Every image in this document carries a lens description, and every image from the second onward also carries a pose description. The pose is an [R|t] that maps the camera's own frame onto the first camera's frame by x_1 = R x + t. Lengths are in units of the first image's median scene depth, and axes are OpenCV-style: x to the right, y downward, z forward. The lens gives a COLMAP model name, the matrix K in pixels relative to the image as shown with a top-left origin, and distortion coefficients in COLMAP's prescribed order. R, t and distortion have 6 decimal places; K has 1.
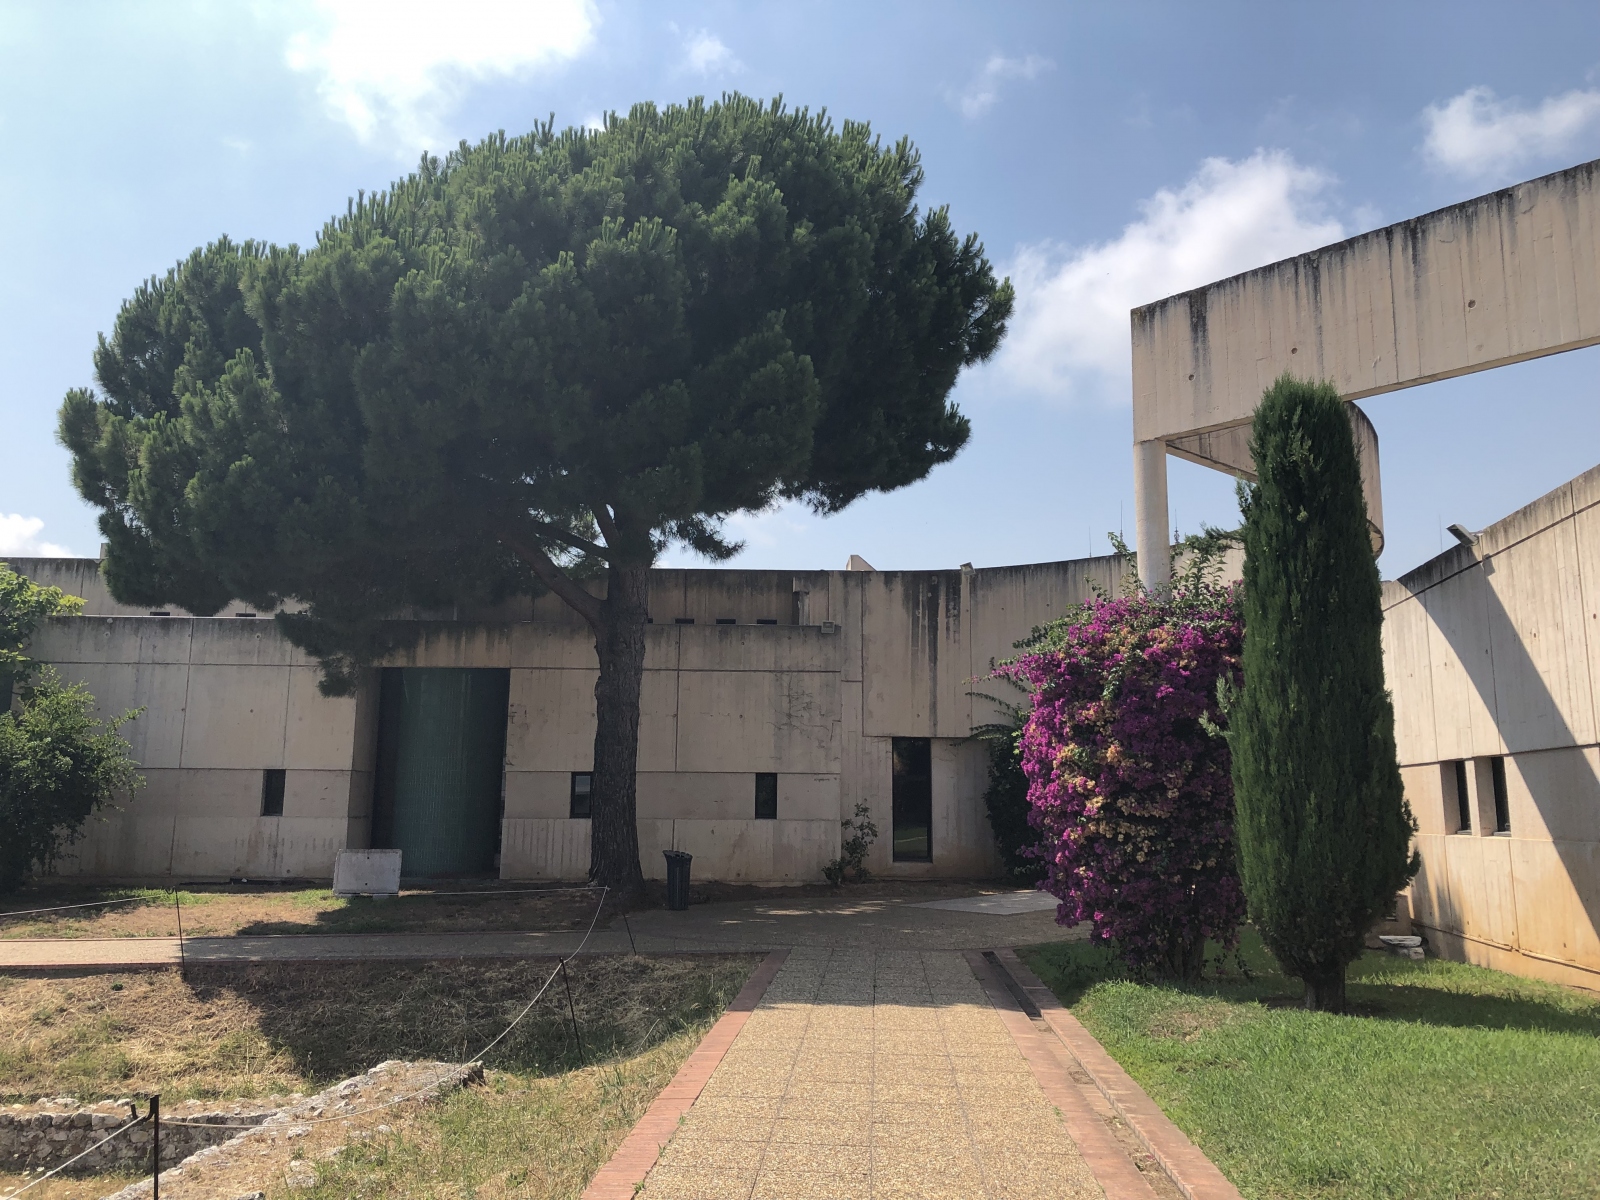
lens RADIAL K [[1274.7, 0, 800.0], [0, 1274.7, 600.0], [0, 0, 1]] dist [-0.067764, 0.075778]
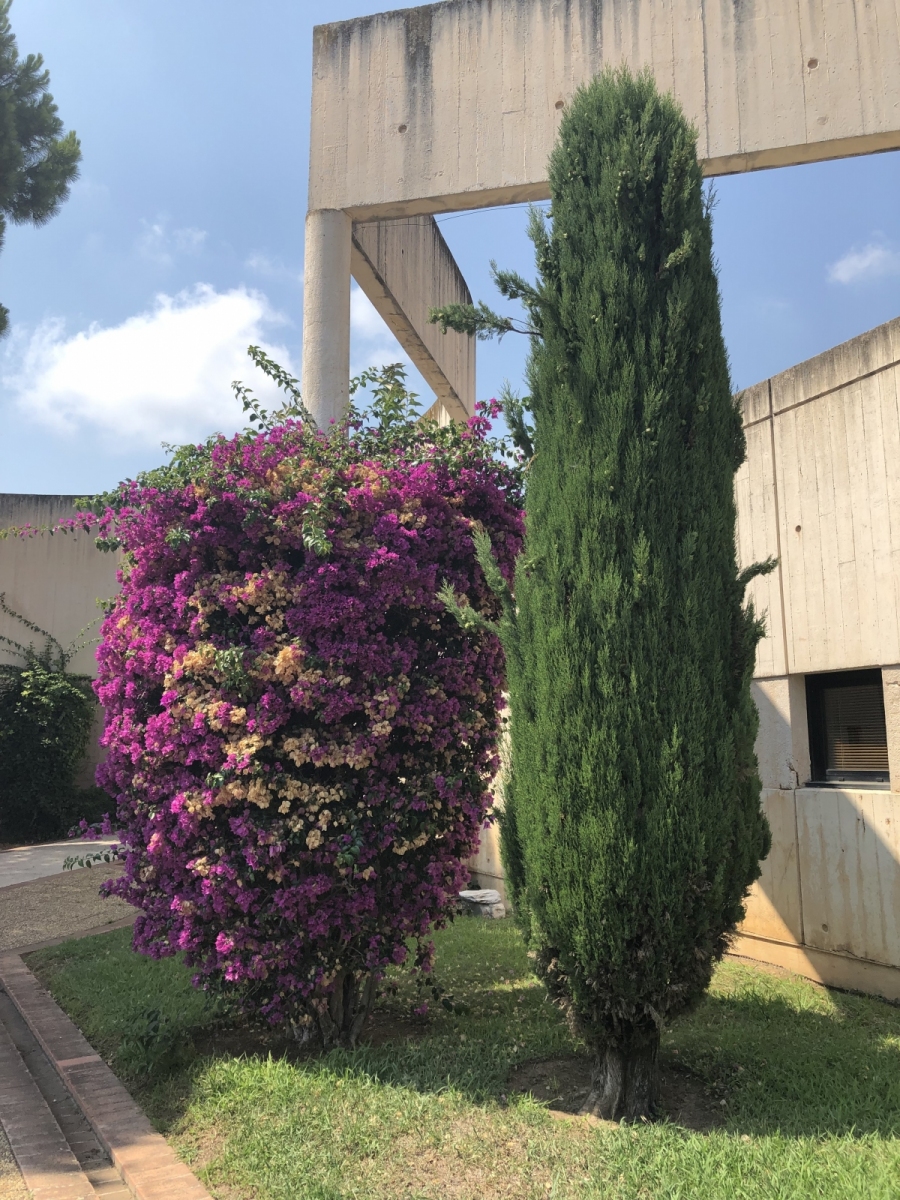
lens RADIAL K [[975.6, 0, 448.6], [0, 975.6, 573.4], [0, 0, 1]] dist [0.075994, -0.076810]
pose [[0.830019, 0.085857, 0.551087, 0.058600], [-0.076096, 0.996273, -0.040604, 0.092945], [-0.552519, -0.008233, 0.833460, 0.581358]]
